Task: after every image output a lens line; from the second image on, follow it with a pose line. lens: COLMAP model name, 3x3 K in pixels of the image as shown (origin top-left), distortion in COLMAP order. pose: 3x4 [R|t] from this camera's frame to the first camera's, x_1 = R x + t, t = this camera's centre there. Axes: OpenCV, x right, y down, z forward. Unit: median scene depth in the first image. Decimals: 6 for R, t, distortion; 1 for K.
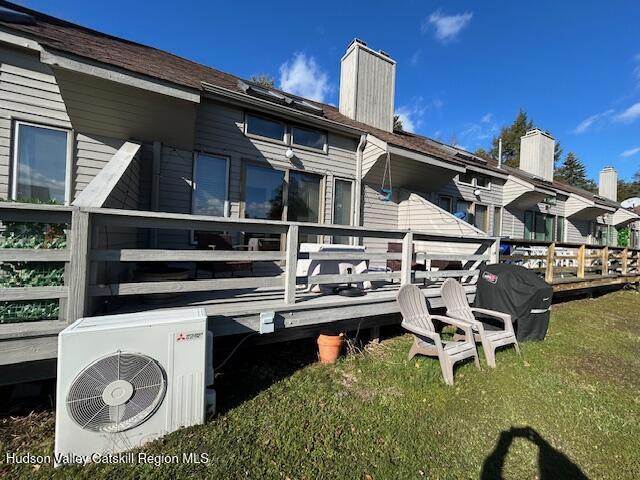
lens RADIAL K [[262.5, 0, 326.4], [0, 262.5, 236.1], [0, 0, 1]] dist [0.002075, -0.000975]
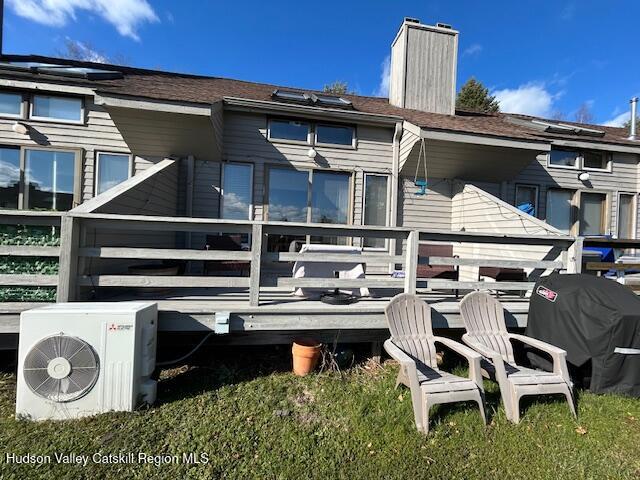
lens RADIAL K [[262.5, 0, 322.8], [0, 262.5, 237.3], [0, 0, 1]] dist [0.002075, -0.000975]
pose [[0.936963, -0.009483, -0.349299, 0.341838], [0.005535, 0.999909, -0.012299, 0.015723], [0.349384, 0.009591, 0.936931, 0.147478]]
